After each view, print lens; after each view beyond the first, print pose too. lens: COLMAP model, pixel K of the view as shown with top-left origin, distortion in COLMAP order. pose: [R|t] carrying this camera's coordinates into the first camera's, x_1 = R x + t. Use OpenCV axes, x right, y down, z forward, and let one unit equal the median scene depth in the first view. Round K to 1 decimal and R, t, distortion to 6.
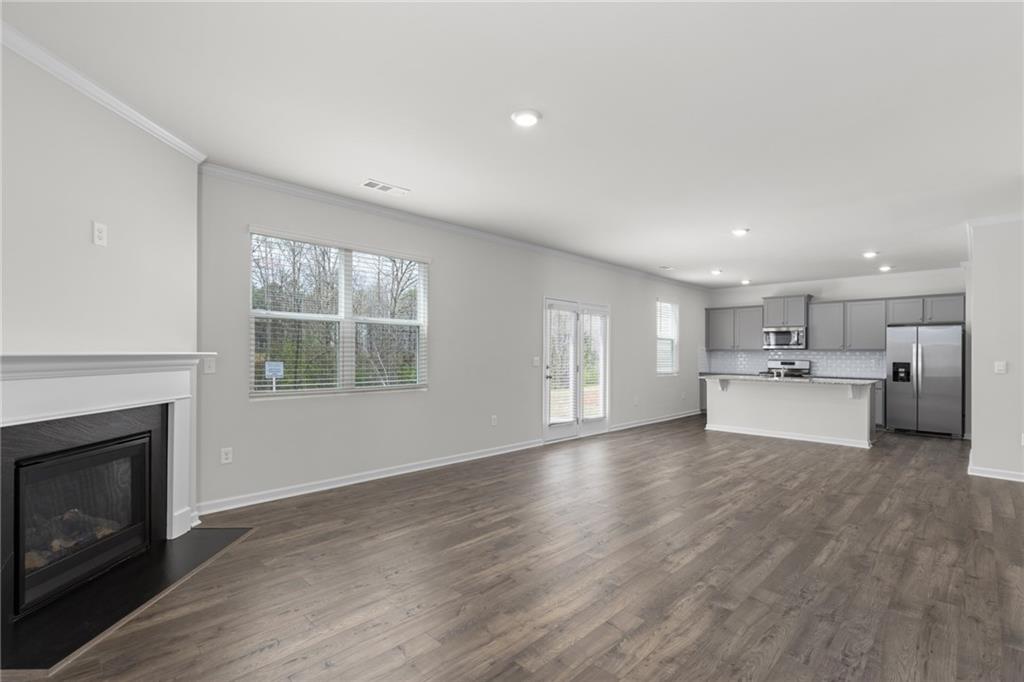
lens RADIAL K [[479.0, 0, 513.3], [0, 479.0, 353.4], [0, 0, 1]] dist [0.003834, 0.000349]
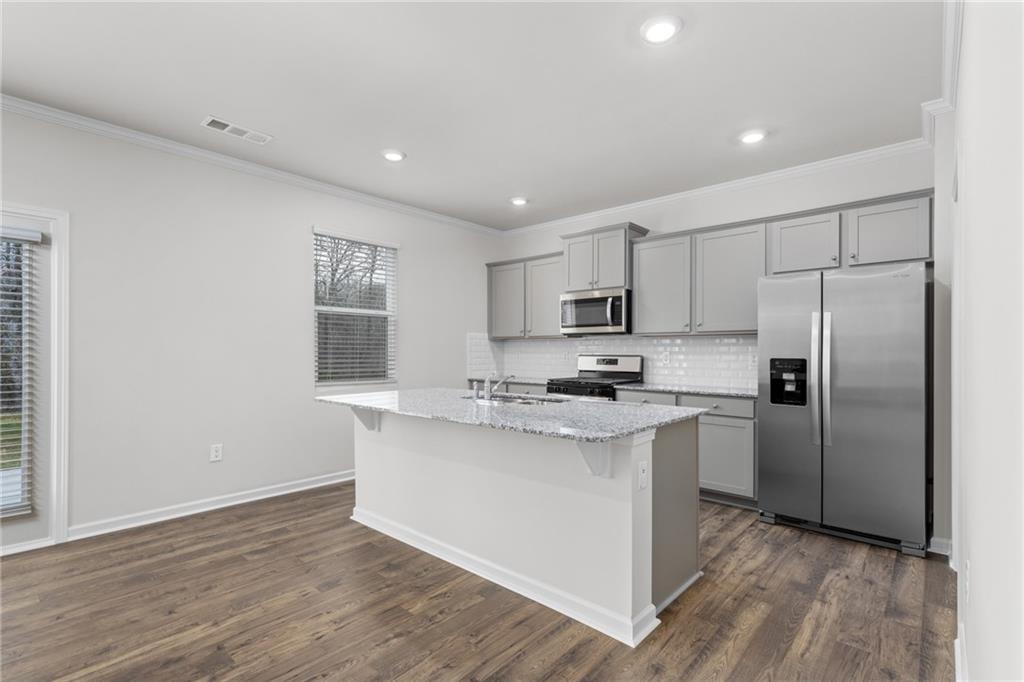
lens RADIAL K [[479.0, 0, 513.3], [0, 479.0, 353.4], [0, 0, 1]] dist [0.003834, 0.000349]
pose [[0.999015, -0.006483, 0.043894, 0.512826], [0.006235, 0.999964, 0.005795, 0.009491], [-0.043930, -0.005515, 0.999019, 0.551373]]
